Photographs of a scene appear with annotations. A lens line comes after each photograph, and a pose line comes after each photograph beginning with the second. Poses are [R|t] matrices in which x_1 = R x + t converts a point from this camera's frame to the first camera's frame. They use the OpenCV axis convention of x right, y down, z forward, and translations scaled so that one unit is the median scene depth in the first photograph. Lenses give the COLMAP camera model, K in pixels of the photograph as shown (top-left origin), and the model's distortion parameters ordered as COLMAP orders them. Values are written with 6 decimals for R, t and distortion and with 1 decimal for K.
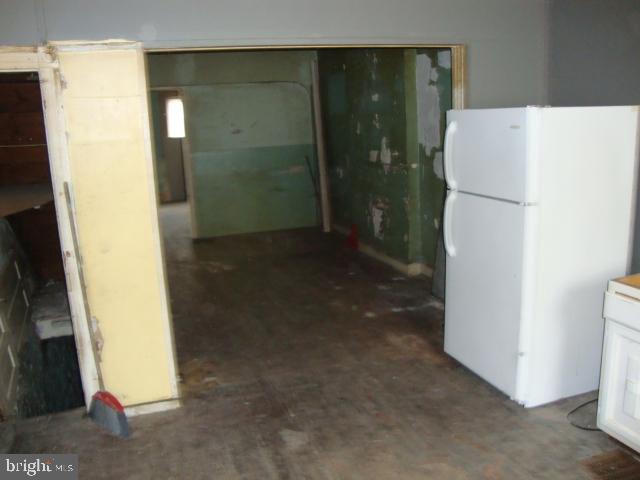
lens RADIAL K [[572.4, 0, 314.0], [0, 572.4, 242.0], [0, 0, 1]] dist [-0.206047, 0.203373]
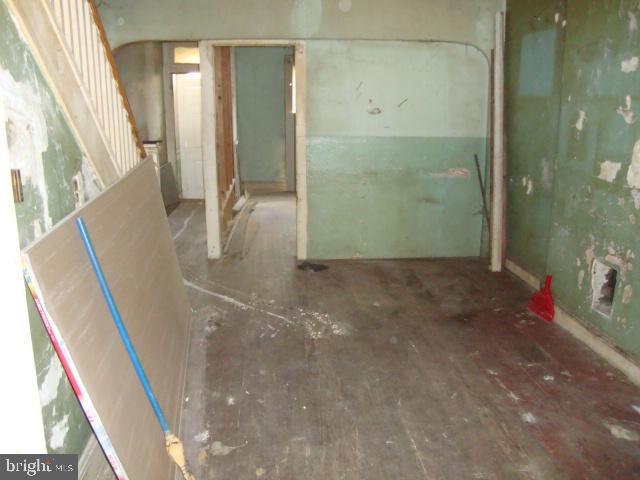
lens RADIAL K [[572.4, 0, 307.7], [0, 572.4, 232.7], [0, 0, 1]] dist [-0.206047, 0.203373]
pose [[0.965365, 0.101294, -0.240438, -0.044309], [-0.097122, 0.994845, 0.029173, -0.072326], [0.242154, -0.004811, 0.970226, 0.374639]]
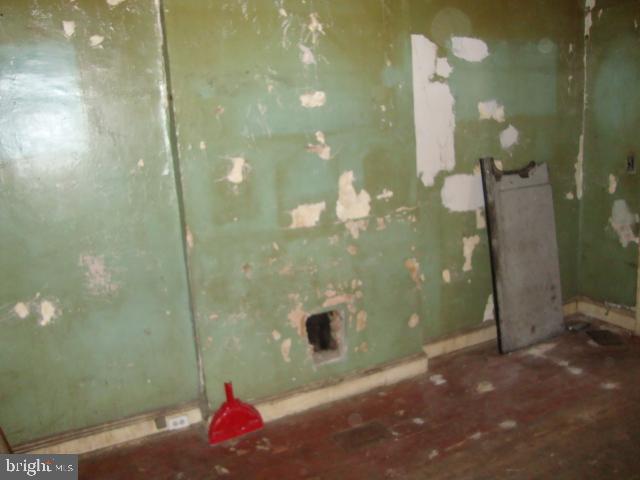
lens RADIAL K [[572.4, 0, 320.5], [0, 572.4, 237.2], [0, 0, 1]] dist [-0.206047, 0.203373]
pose [[-0.117612, -0.159574, 0.980155, -0.372531], [0.289587, 0.938596, 0.187557, -0.210692], [-0.949898, 0.305899, -0.064179, 0.960476]]
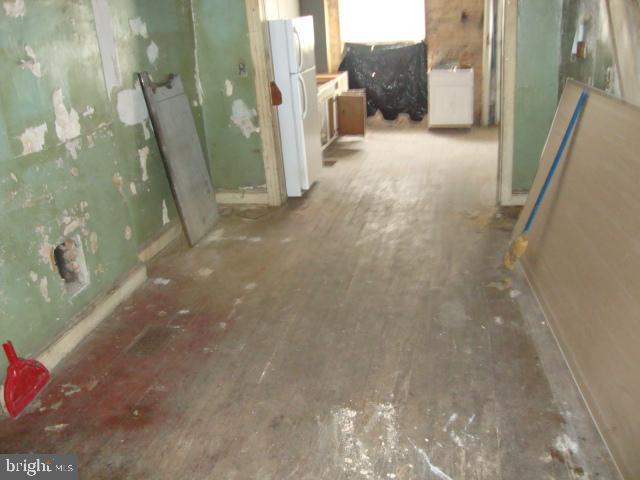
lens RADIAL K [[572.4, 0, 315.1], [0, 572.4, 237.0], [0, 0, 1]] dist [-0.206047, 0.203373]
pose [[-0.846075, -0.090176, 0.525382, -0.310536], [0.223111, 0.835202, 0.502652, -0.241984], [-0.484127, 0.542499, -0.686524, 1.159190]]
